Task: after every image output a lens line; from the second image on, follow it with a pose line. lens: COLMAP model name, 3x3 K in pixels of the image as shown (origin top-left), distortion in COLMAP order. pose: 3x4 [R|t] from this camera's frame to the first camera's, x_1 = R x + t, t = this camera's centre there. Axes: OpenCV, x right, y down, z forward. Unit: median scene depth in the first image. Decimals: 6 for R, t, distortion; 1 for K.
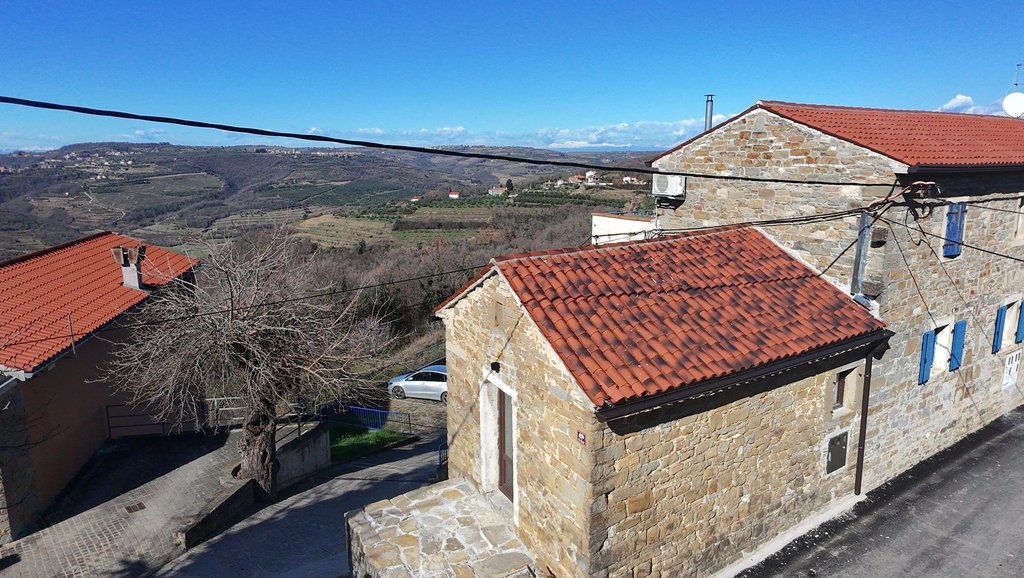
lens RADIAL K [[657.0, 0, 508.1], [0, 657.0, 281.0], [0, 0, 1]] dist [0.008530, -0.001266]
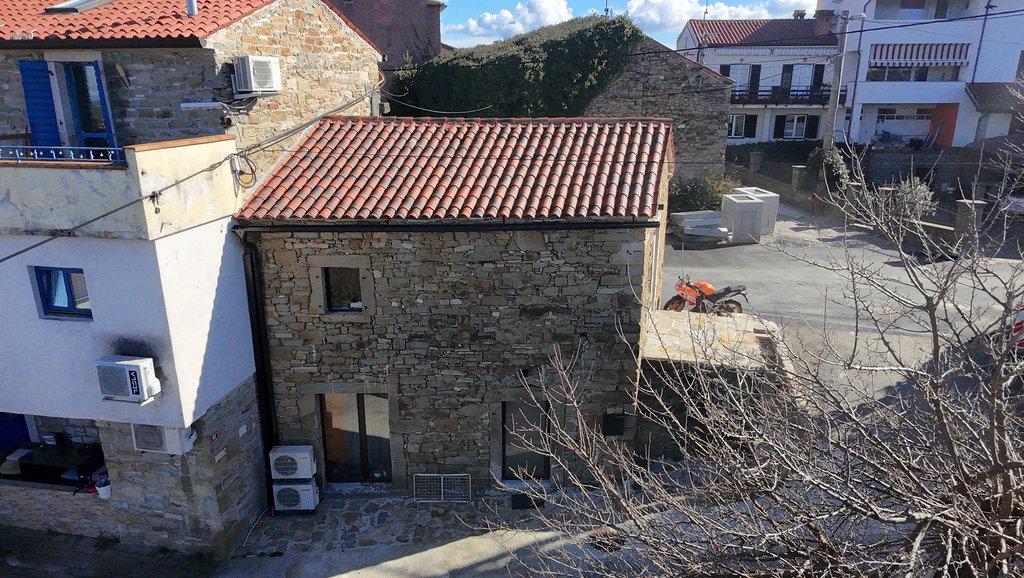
lens RADIAL K [[657.0, 0, 505.9], [0, 657.0, 285.8], [0, 0, 1]] dist [0.008530, -0.001266]
pose [[-0.722985, -0.202010, 0.660670, -0.464263], [0.130583, 0.899100, 0.417813, -0.214523], [-0.678410, 0.388345, -0.623657, 1.415043]]
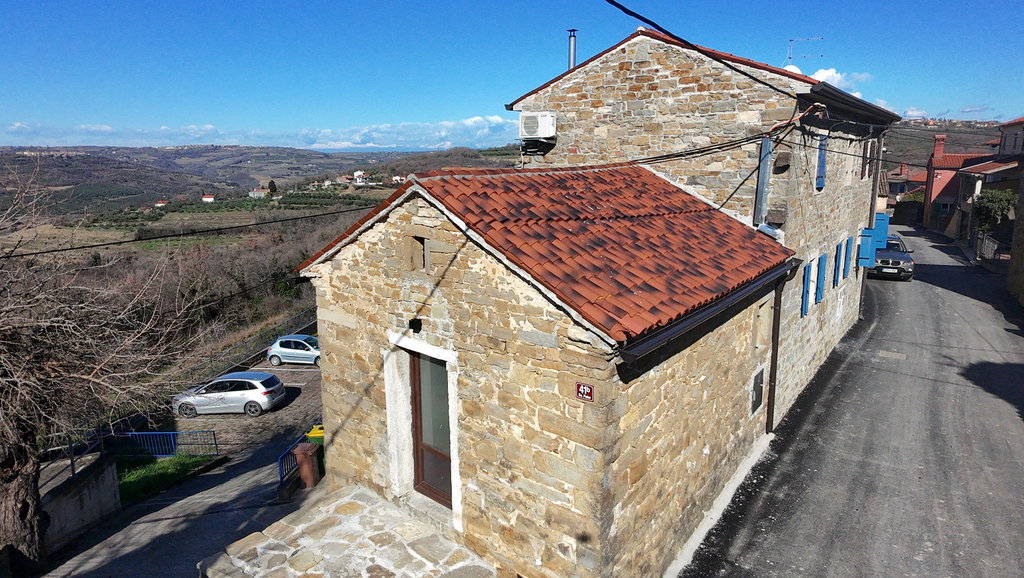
lens RADIAL K [[657.0, 0, 508.8], [0, 657.0, 281.1], [0, 0, 1]] dist [0.008530, -0.001266]
pose [[0.940477, -0.065435, 0.333498, -0.112835], [0.065593, 0.997788, 0.010799, 0.054770], [-0.333466, 0.011719, 0.942689, 0.178976]]
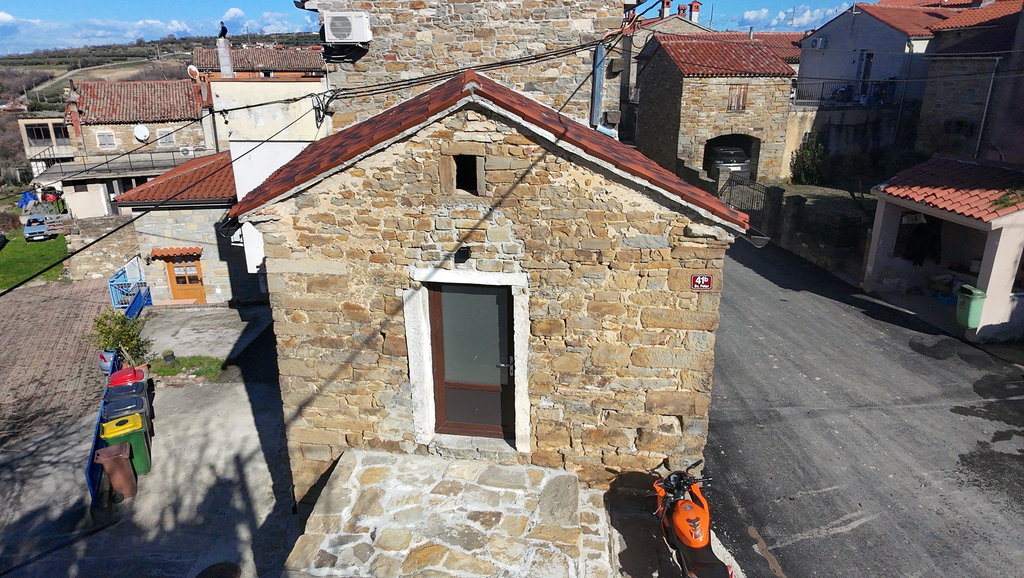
lens RADIAL K [[657.0, 0, 510.0], [0, 657.0, 280.7], [0, 0, 1]] dist [0.008530, -0.001266]
pose [[0.586130, -0.257901, 0.768074, -0.354230], [0.158112, 0.966169, 0.203759, 0.018435], [-0.794640, 0.002013, 0.607078, 0.377918]]
